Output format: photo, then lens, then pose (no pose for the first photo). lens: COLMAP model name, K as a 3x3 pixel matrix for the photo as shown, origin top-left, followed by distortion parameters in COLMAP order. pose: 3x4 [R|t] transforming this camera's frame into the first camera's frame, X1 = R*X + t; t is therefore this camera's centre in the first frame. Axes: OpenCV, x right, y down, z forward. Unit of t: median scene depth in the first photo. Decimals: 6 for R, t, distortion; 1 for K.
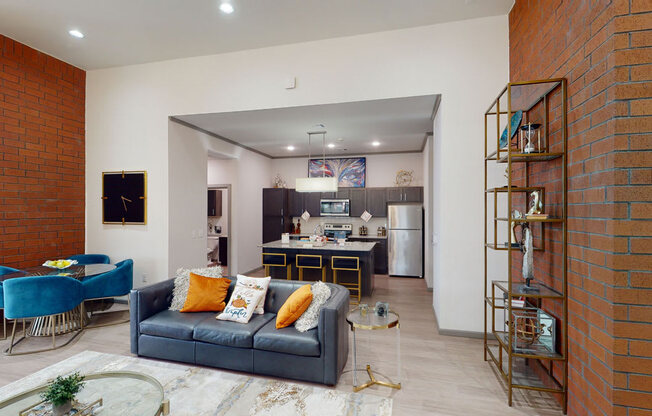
lens RADIAL K [[339.7, 0, 326.0], [0, 339.7, 208.0], [0, 0, 1]] dist [-0.025238, -0.001052]
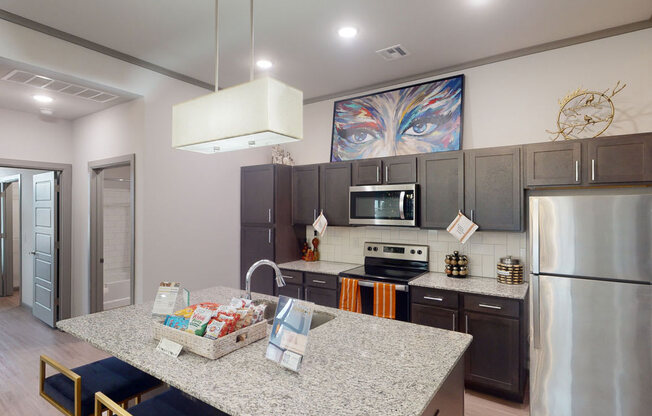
lens RADIAL K [[339.7, 0, 326.0], [0, 339.7, 208.0], [0, 0, 1]] dist [-0.025238, -0.001052]
pose [[0.931119, -0.000172, -0.364714, 0.111123], [-0.001199, 0.999993, -0.003532, 0.003902], [0.364712, 0.003726, 0.931113, 0.588676]]
